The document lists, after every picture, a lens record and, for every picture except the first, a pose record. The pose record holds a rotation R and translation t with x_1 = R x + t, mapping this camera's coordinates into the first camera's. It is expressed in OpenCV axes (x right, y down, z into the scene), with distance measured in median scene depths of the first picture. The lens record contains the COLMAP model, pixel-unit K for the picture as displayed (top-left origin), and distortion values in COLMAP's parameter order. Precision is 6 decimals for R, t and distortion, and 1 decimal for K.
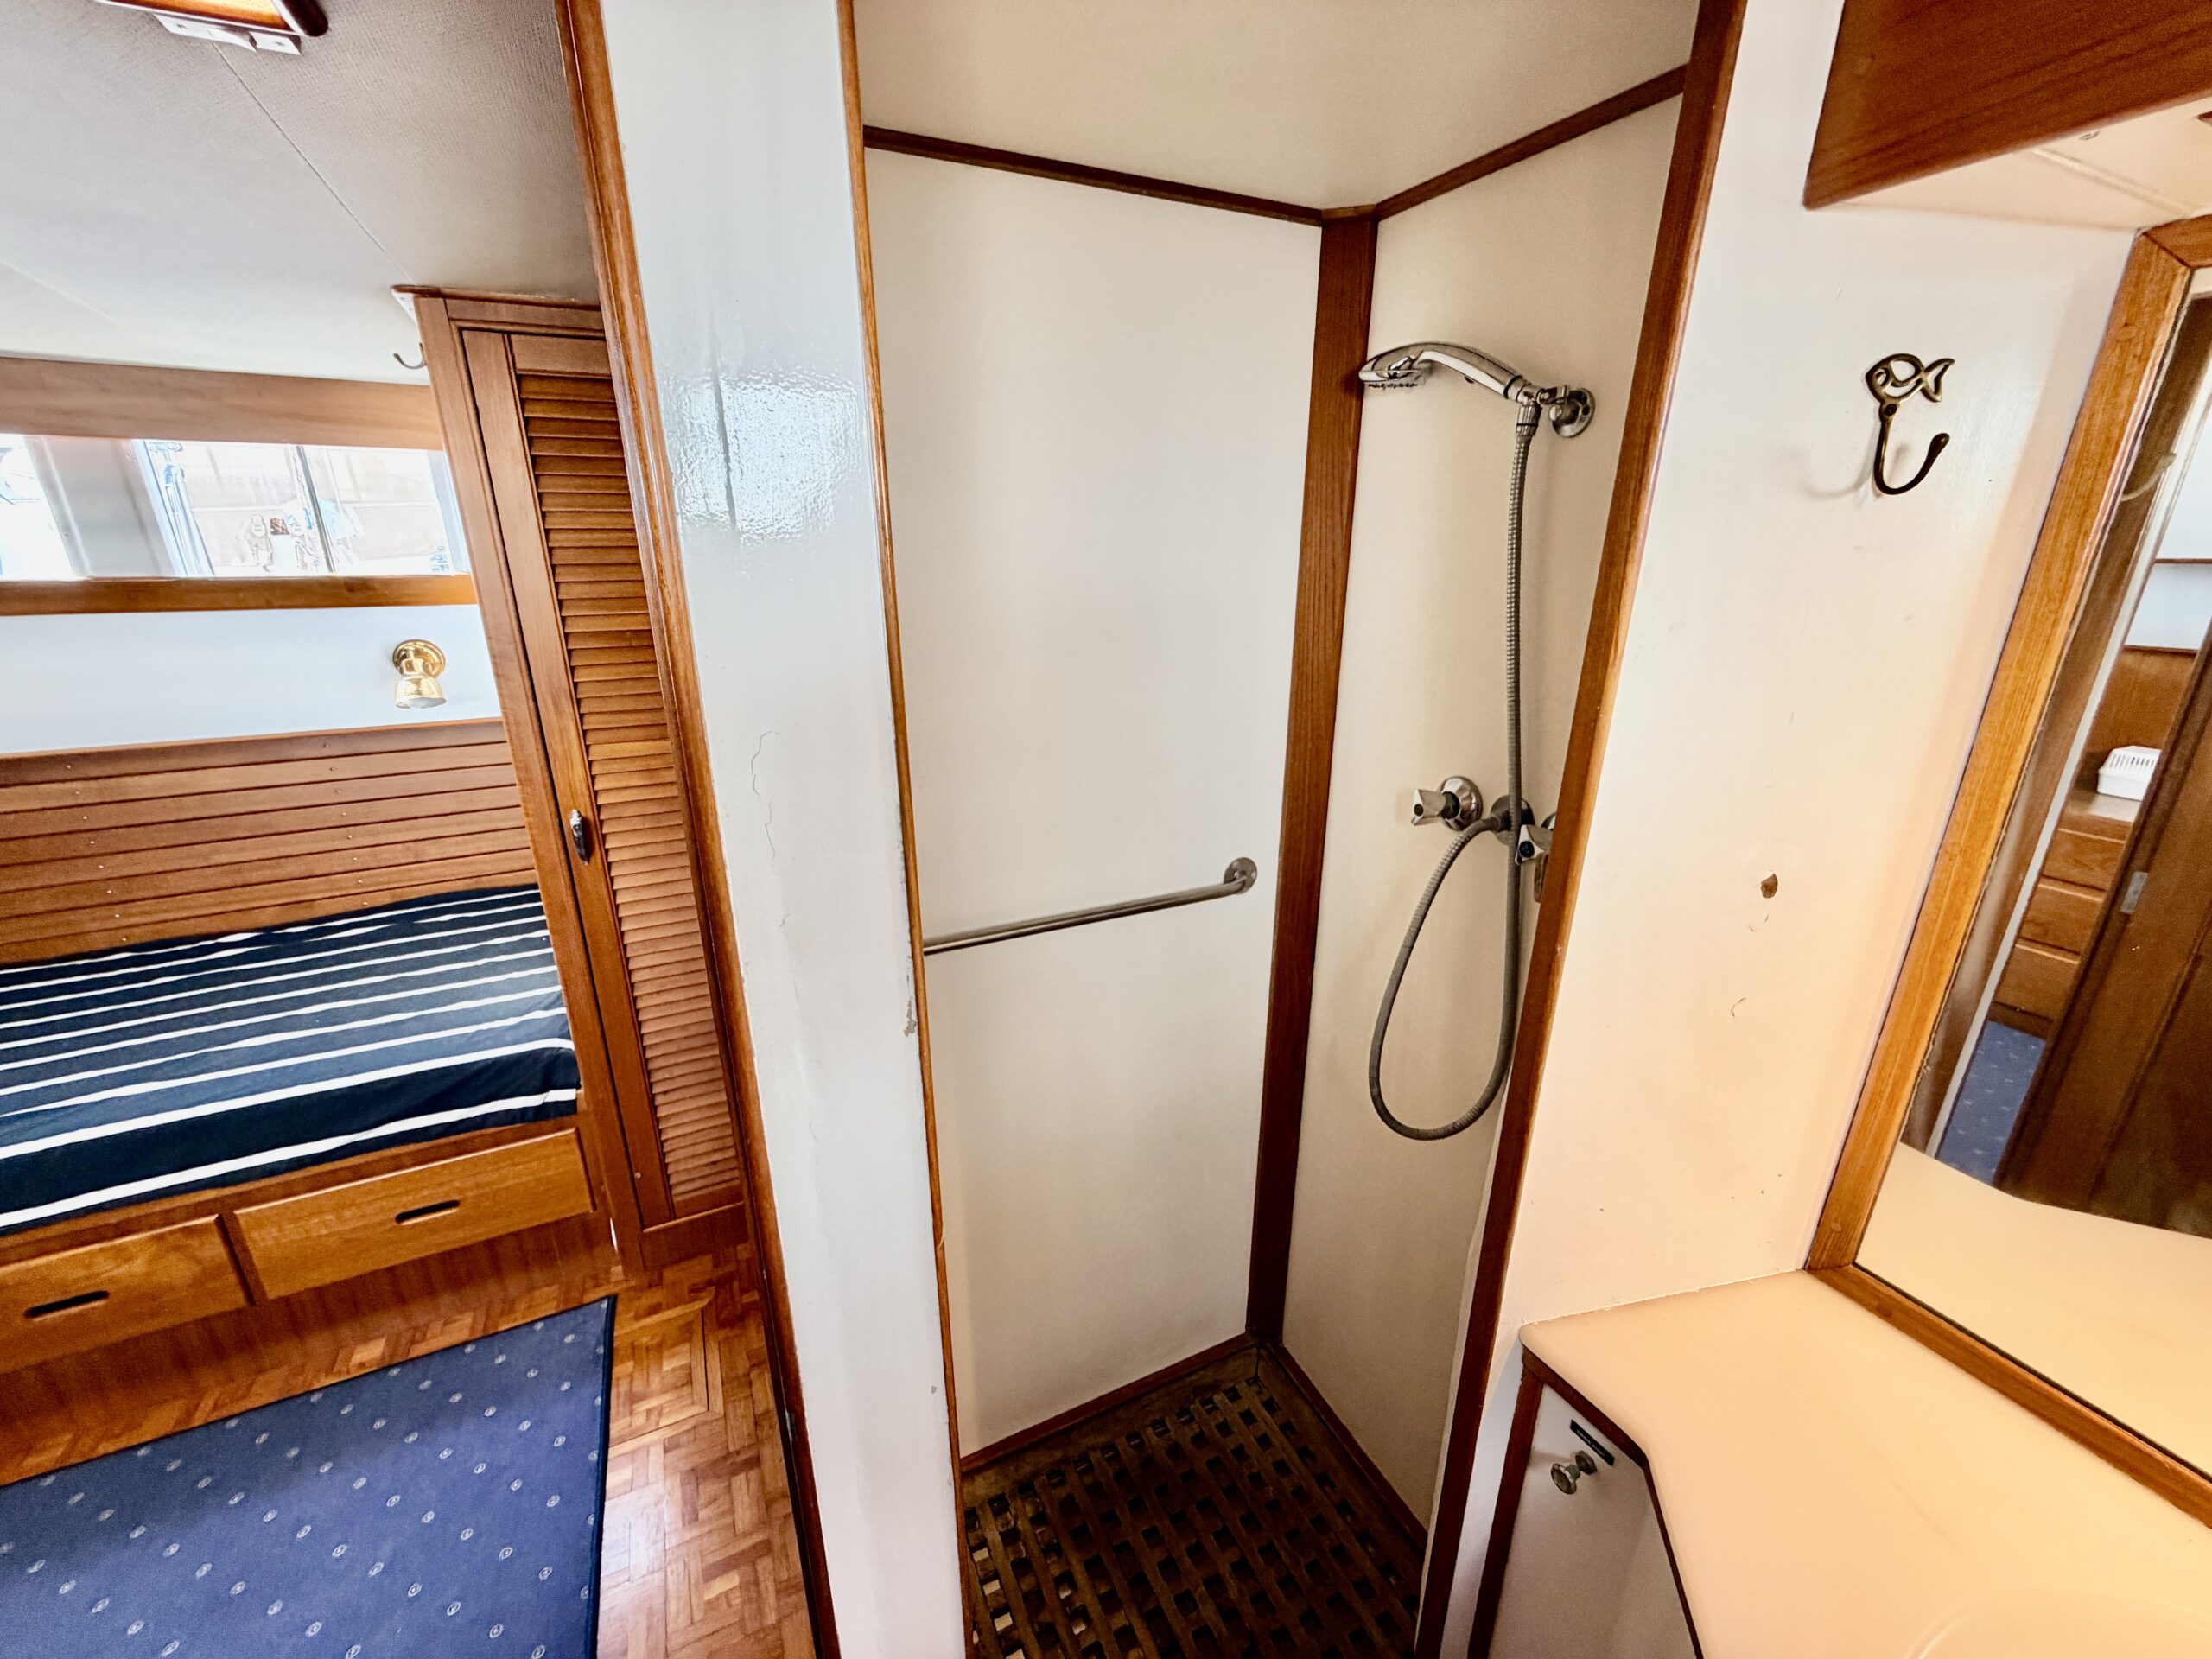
lens RADIAL K [[884.3, 0, 1094.3], [0, 884.3, 826.2], [0, 0, 1]] dist [0.000739, -0.000208]
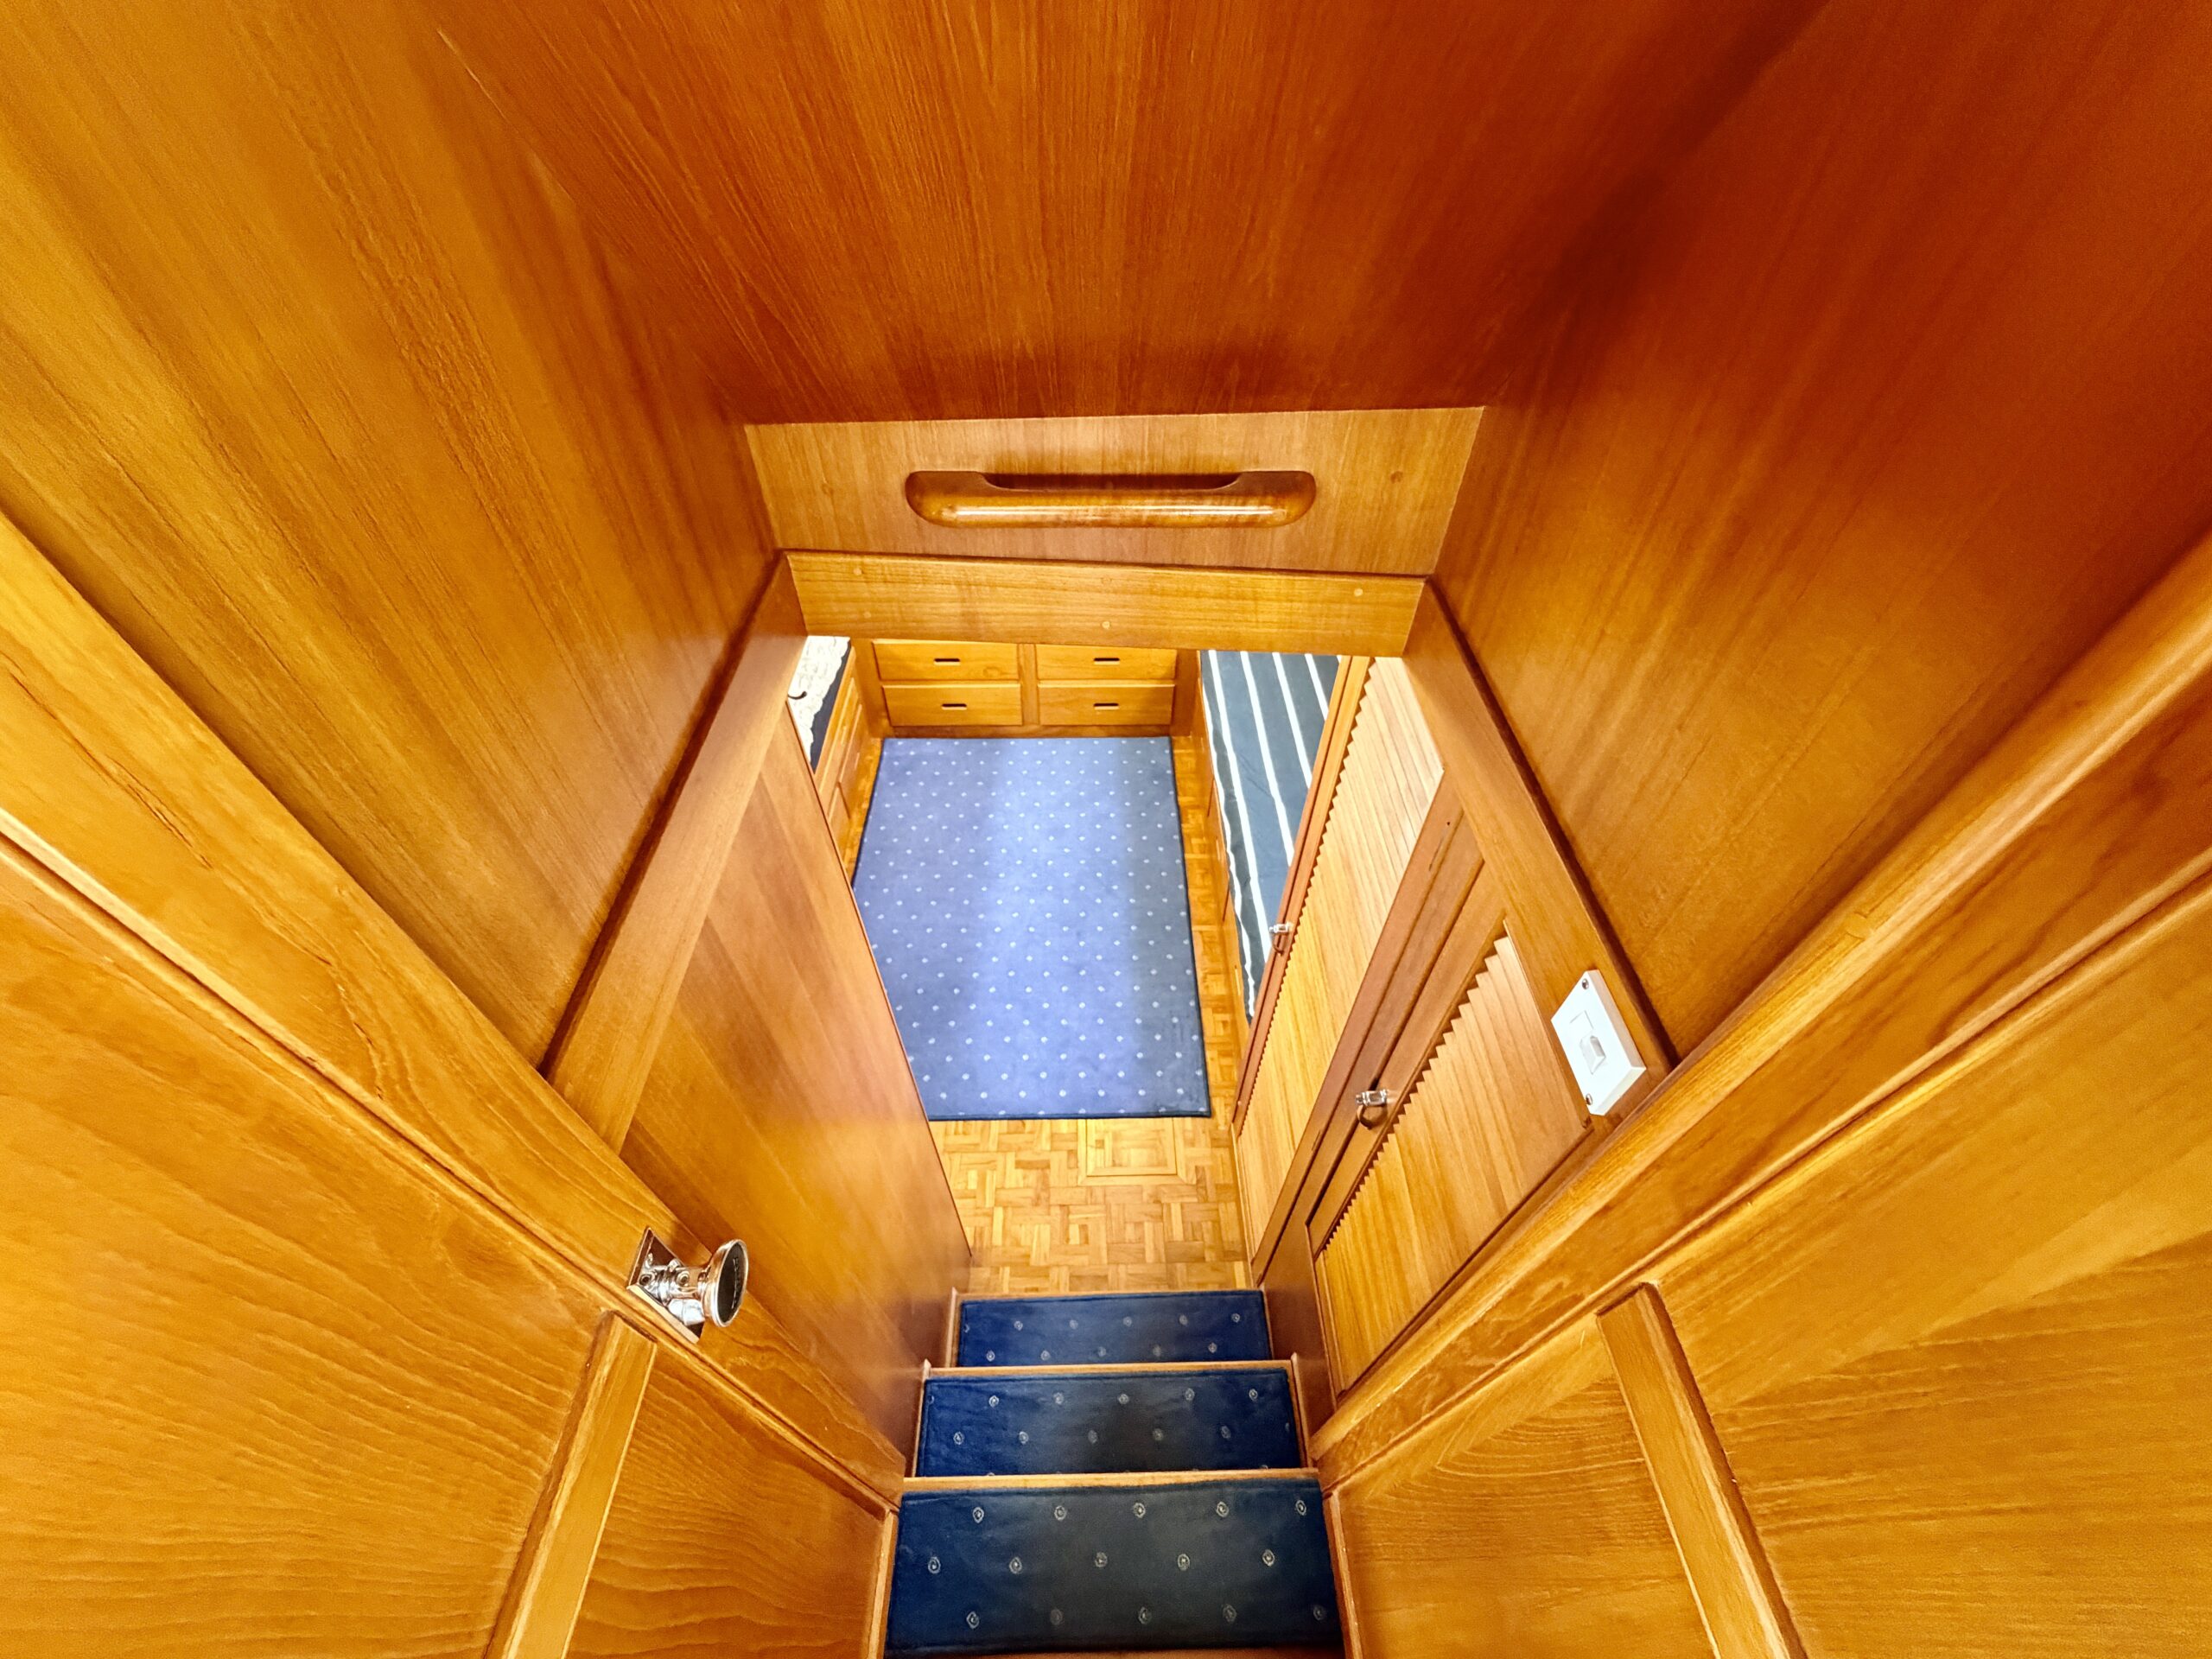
lens RADIAL K [[884.3, 0, 1099.7], [0, 884.3, 829.6], [0, 0, 1]] dist [0.000739, -0.000208]
pose [[-0.411209, 0.667566, -0.620695, 0.087654], [-0.286385, 0.551836, 0.783237, -0.806199], [0.865385, 0.499832, -0.035739, 0.743432]]
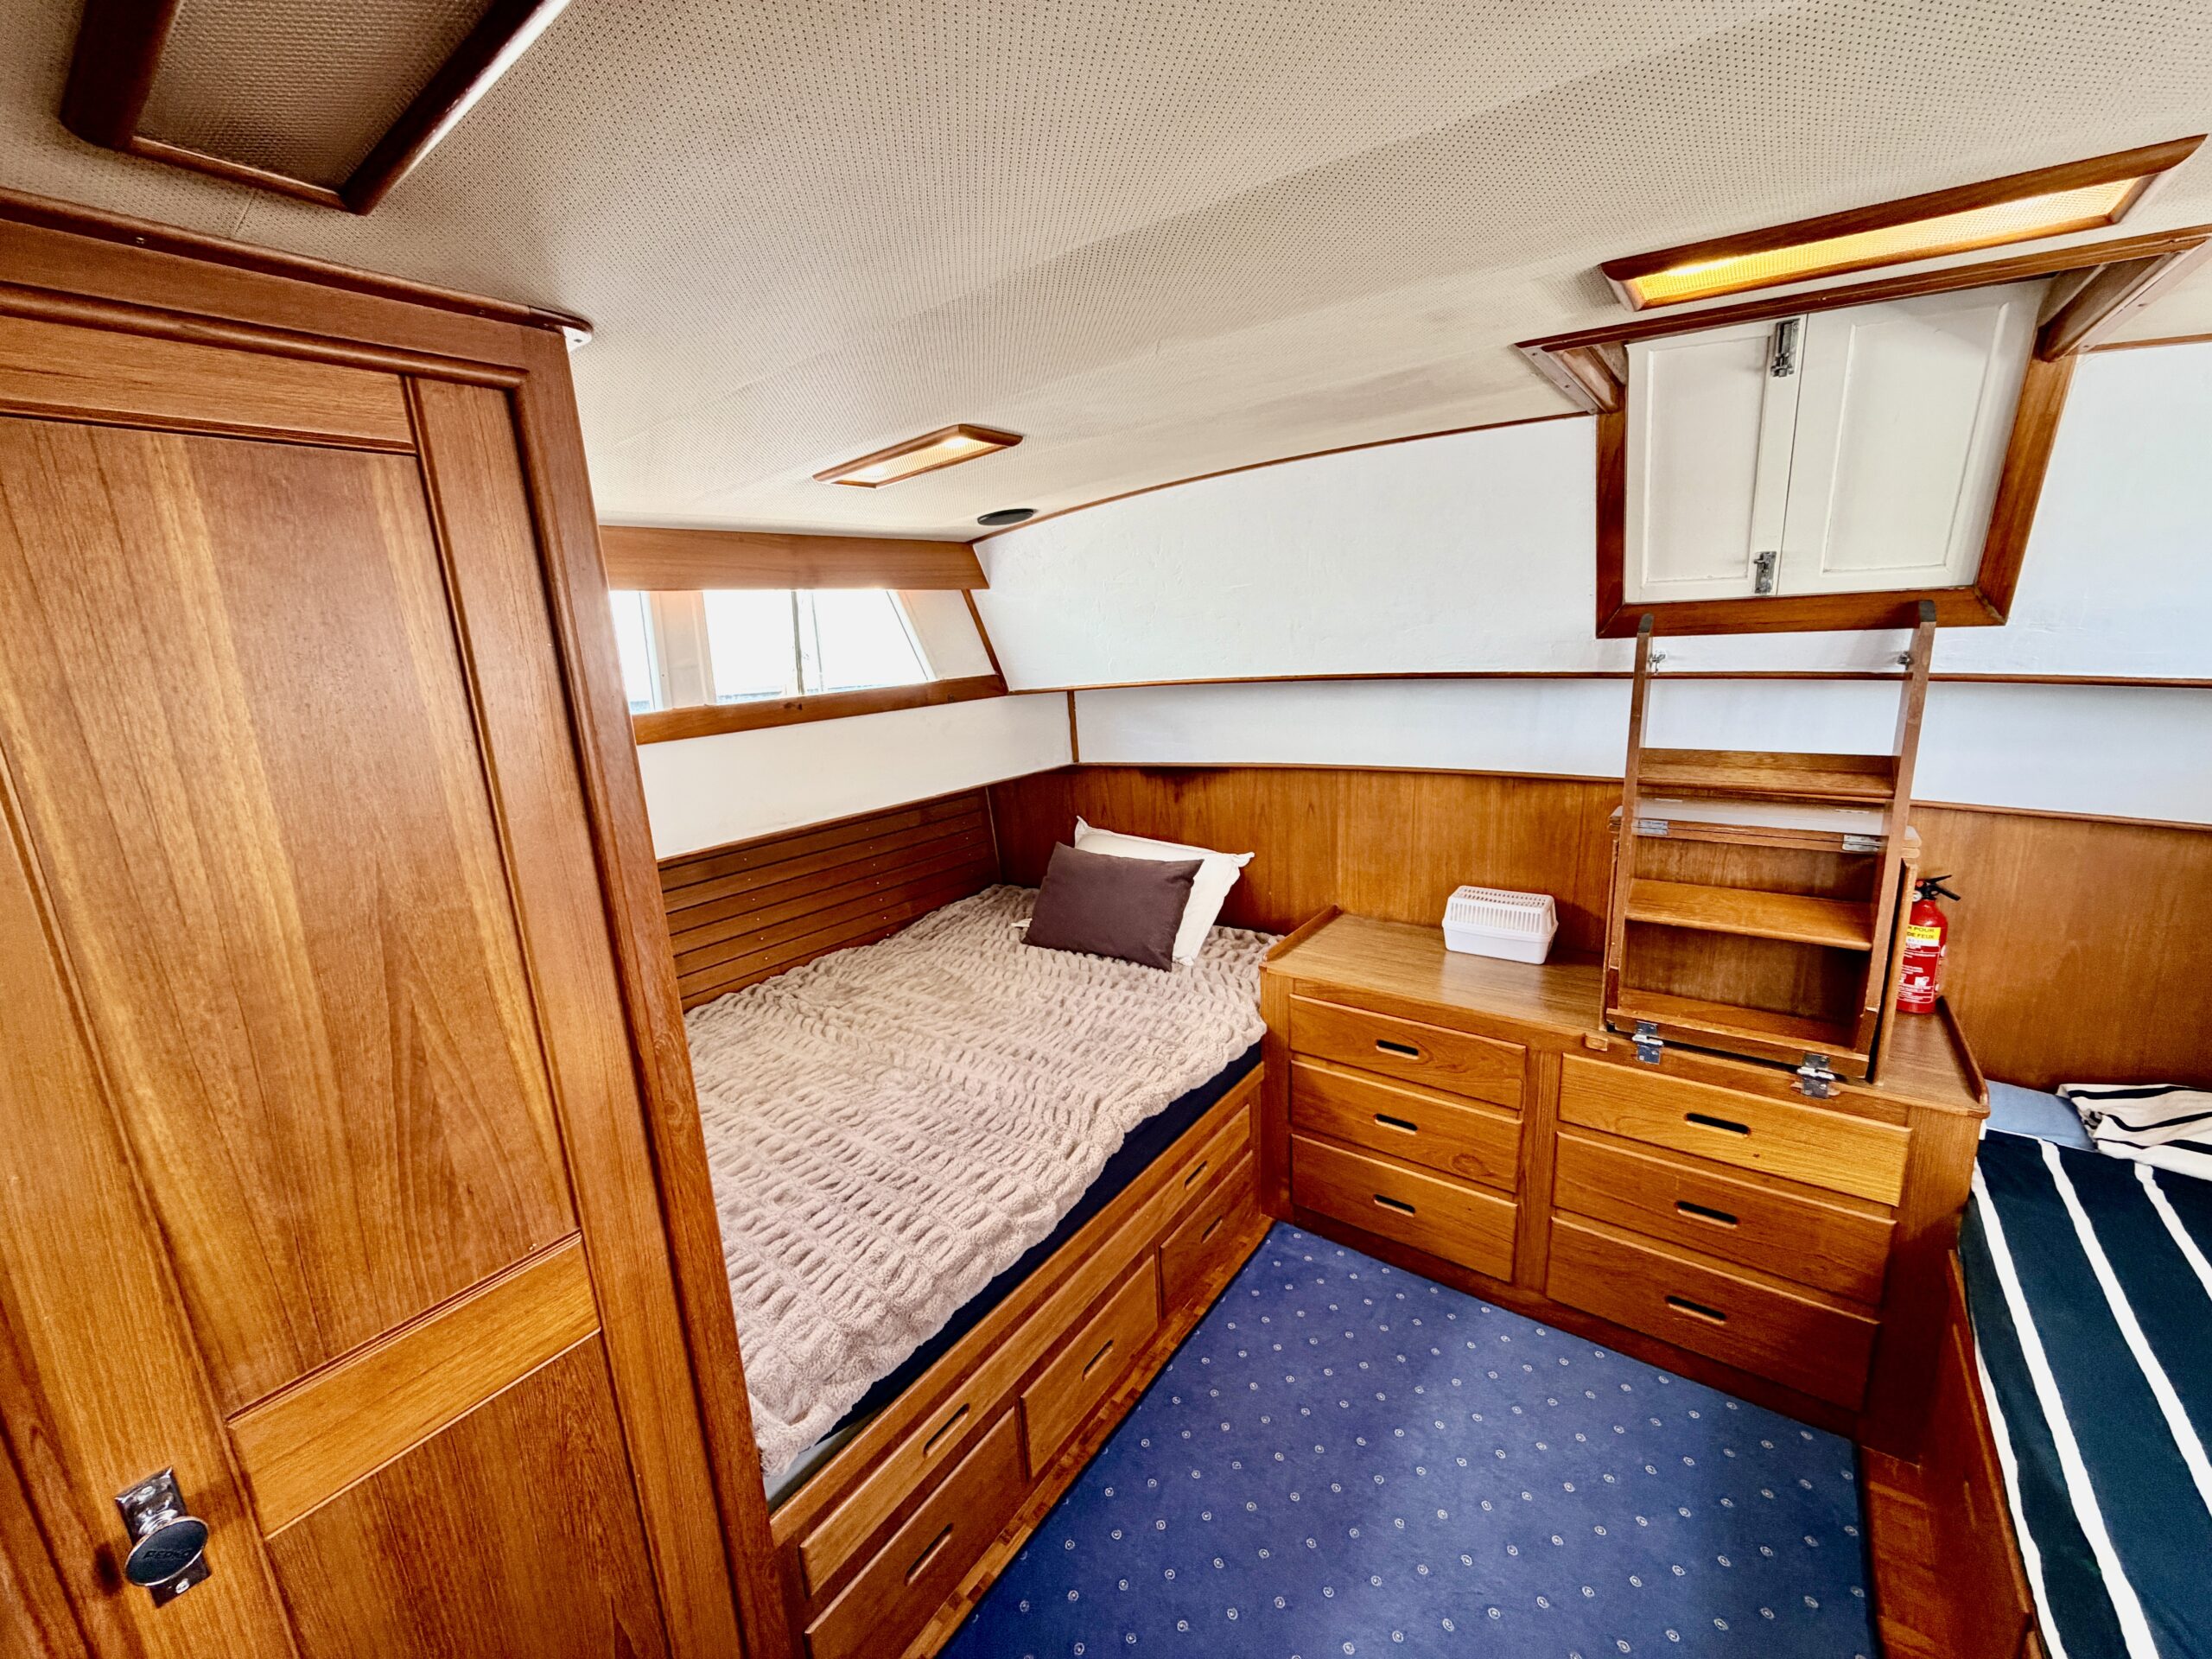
lens RADIAL K [[884.3, 0, 1095.1], [0, 884.3, 827.9], [0, 0, 1]] dist [0.000739, -0.000208]
pose [[-0.880079, 0.156082, -0.448440, -0.400232], [-0.091017, 0.871463, 0.481941, -0.275536], [0.466022, 0.464962, -0.752751, 0.728133]]
